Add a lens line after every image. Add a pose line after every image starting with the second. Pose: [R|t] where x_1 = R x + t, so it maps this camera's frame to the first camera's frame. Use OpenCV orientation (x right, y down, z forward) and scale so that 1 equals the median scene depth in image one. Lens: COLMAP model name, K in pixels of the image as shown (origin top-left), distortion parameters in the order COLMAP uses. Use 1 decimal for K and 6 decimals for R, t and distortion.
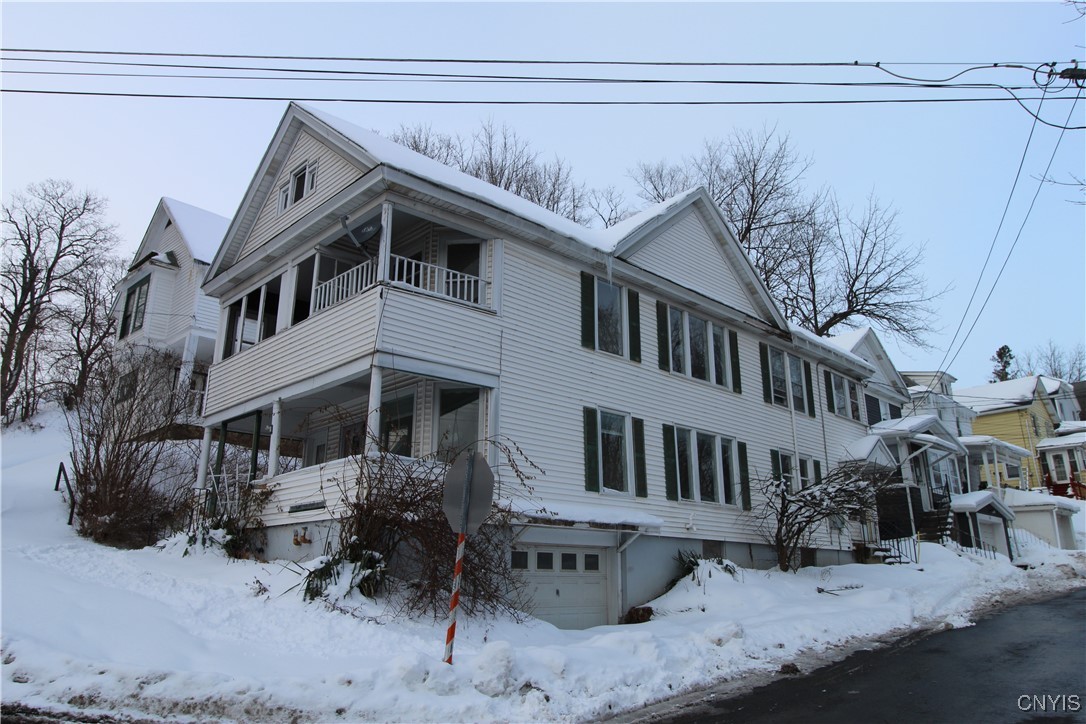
lens RADIAL K [[736.4, 0, 543.0], [0, 736.4, 362.0], [0, 0, 1]] dist [0.005923, 0.000998]
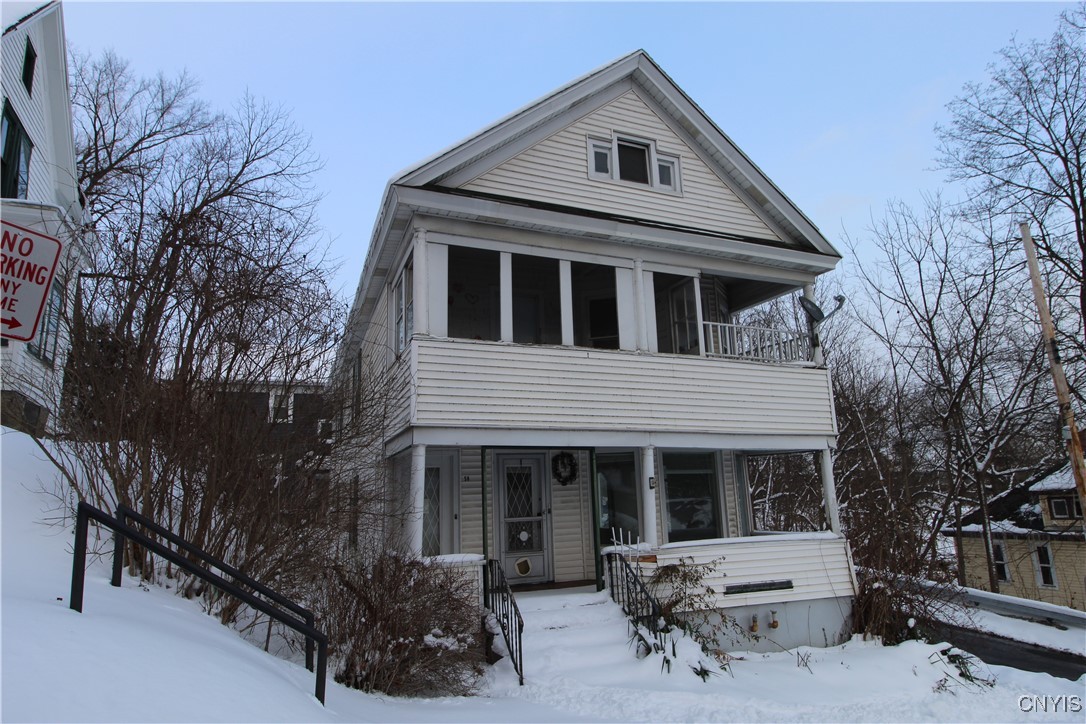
lens RADIAL K [[657.8, 0, 543.0], [0, 657.8, 362.0], [0, 0, 1]] dist [0.001273, 0.000264]
pose [[0.379560, 0.181806, 0.907128, -0.959403], [-0.237059, 0.966879, -0.094592, 0.054971], [-0.894281, -0.179139, 0.410087, 0.760792]]
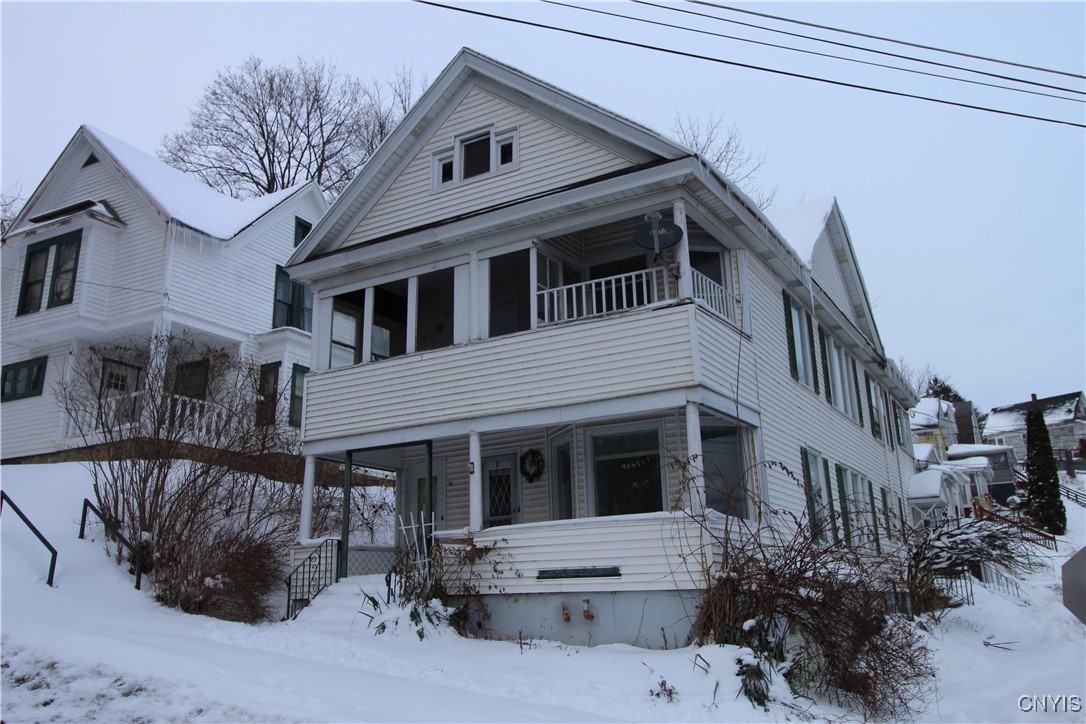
lens RADIAL K [[844.9, 0, 543.0], [0, 844.9, 362.0], [0, 0, 1]] dist [0.010006, 0.004240]
pose [[0.965529, 0.051001, 0.255251, -0.479791], [-0.054155, 0.998518, 0.005339, -0.027423], [-0.254600, -0.018978, 0.966860, 0.101152]]
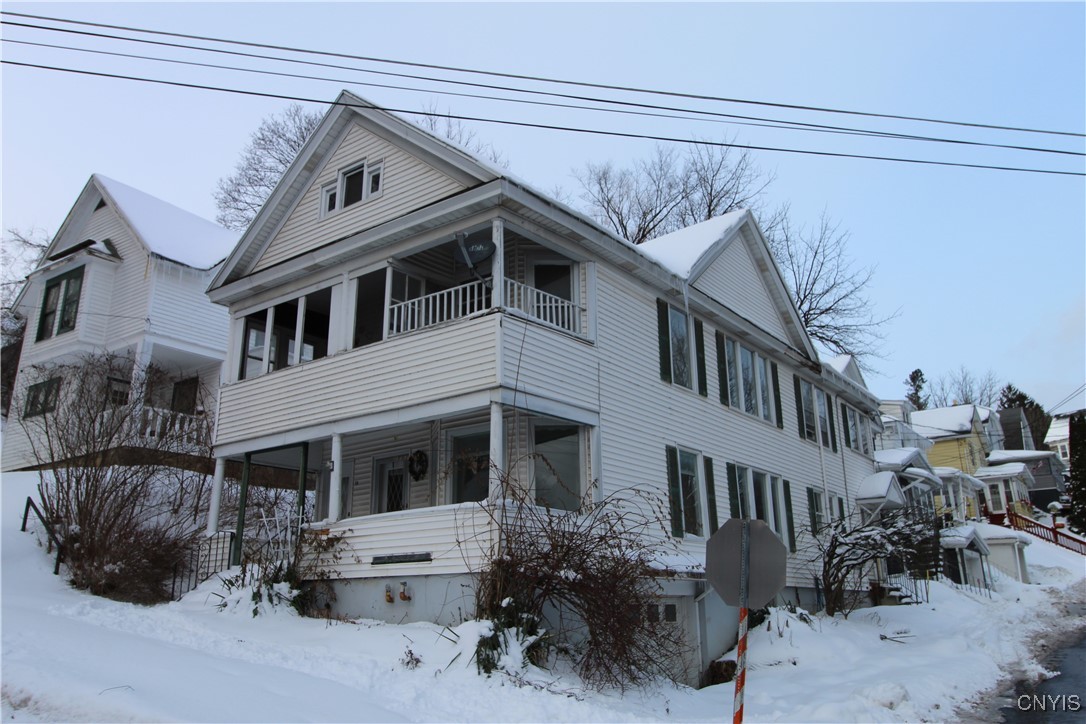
lens RADIAL K [[810.2, 0, 543.0], [0, 810.2, 362.0], [0, 0, 1]] dist [0.007089, 0.001598]
pose [[0.988043, 0.034445, 0.150283, -0.244037], [-0.033240, 0.999392, -0.010524, -0.027090], [-0.150554, 0.005403, 0.988587, 0.010443]]
